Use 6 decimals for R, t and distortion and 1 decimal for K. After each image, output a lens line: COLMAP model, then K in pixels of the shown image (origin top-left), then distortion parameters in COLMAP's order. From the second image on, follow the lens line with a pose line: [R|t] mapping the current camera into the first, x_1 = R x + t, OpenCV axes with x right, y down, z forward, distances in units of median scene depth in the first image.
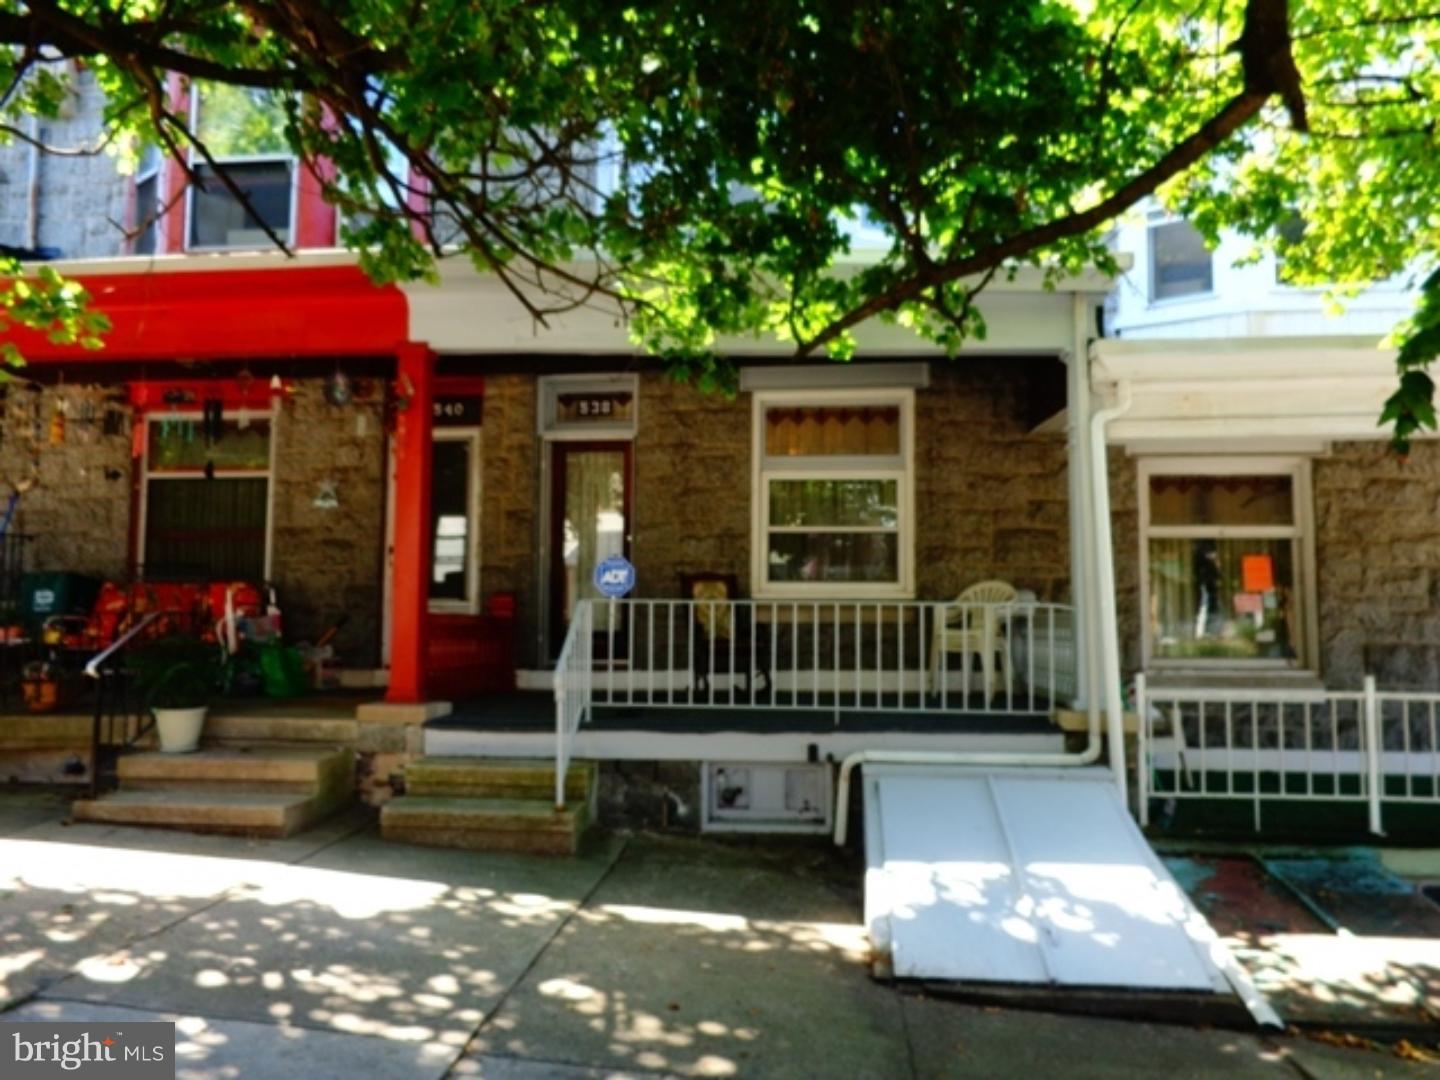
lens RADIAL K [[1061.7, 0, 801.7], [0, 1061.7, 539.7], [0, 0, 1]] dist [-0.020151, 0.012041]
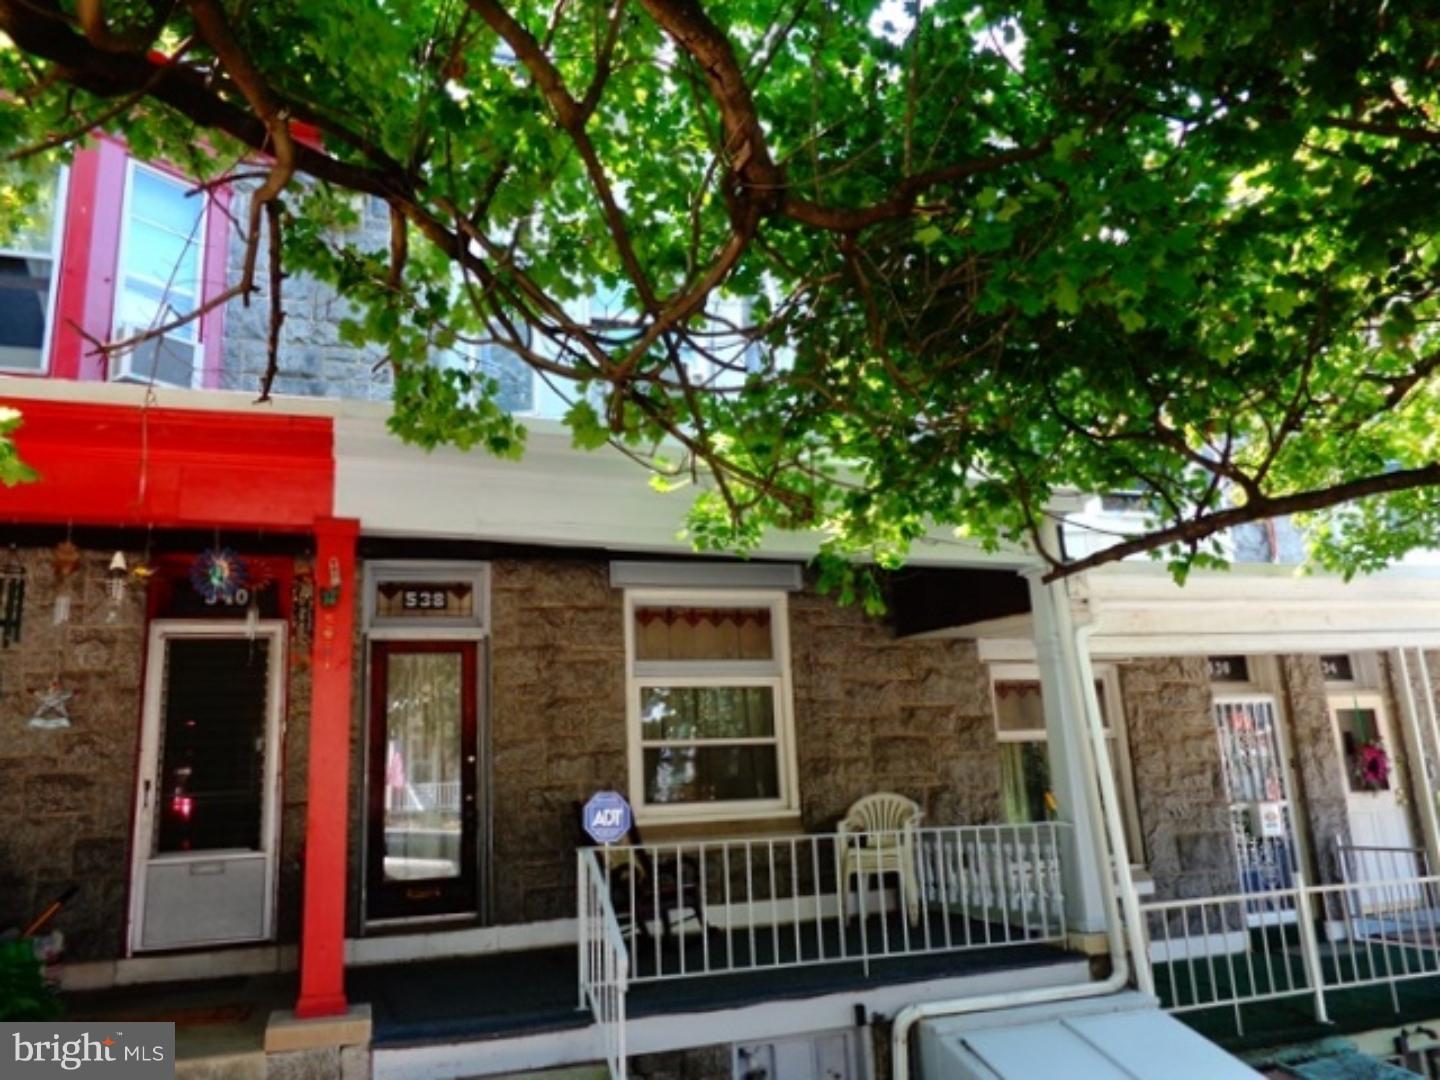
lens RADIAL K [[1061.7, 0, 719.8], [0, 1061.7, 537.2], [0, 0, 1]] dist [-0.020151, 0.012041]
pose [[0.907585, 0.052141, 0.416618, -0.353194], [0.019716, 0.985872, -0.166337, -0.031667], [-0.419405, 0.159179, 0.893734, 0.158022]]
